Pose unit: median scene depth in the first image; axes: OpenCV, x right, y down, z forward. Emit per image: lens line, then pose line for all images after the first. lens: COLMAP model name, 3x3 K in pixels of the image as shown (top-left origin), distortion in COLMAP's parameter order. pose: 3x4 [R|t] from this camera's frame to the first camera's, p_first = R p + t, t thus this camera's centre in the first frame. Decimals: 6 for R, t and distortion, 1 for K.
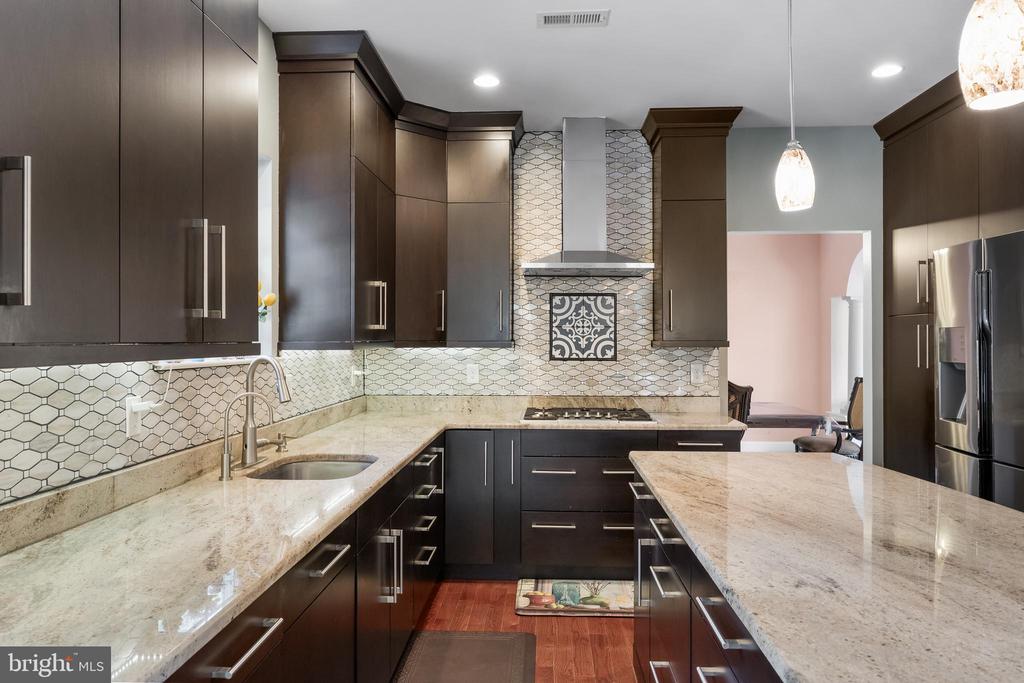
lens RADIAL K [[705.7, 0, 511.2], [0, 705.7, 338.2], [0, 0, 1]] dist [0.003529, 0.000505]
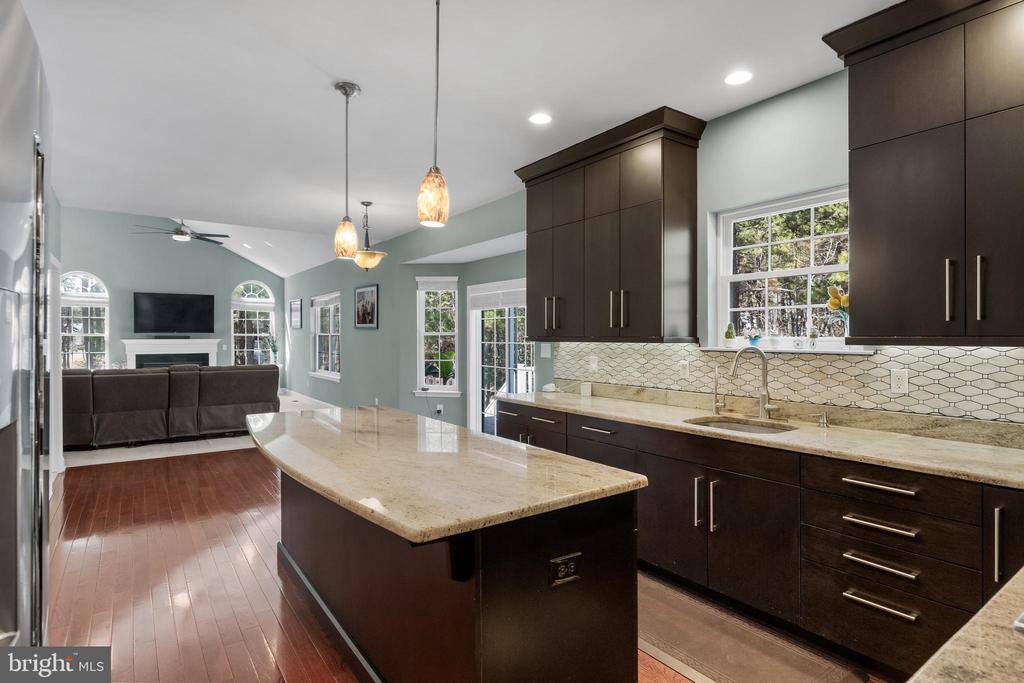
lens RADIAL K [[548.3, 0, 509.6], [0, 548.3, 340.9], [0, 0, 1]] dist [-0.005580, -0.000263]
pose [[-0.786566, 0.004536, -0.617490, 1.121874], [0.001619, 0.999985, 0.005284, 0.010259], [0.617504, 0.003157, -0.786561, 2.311297]]
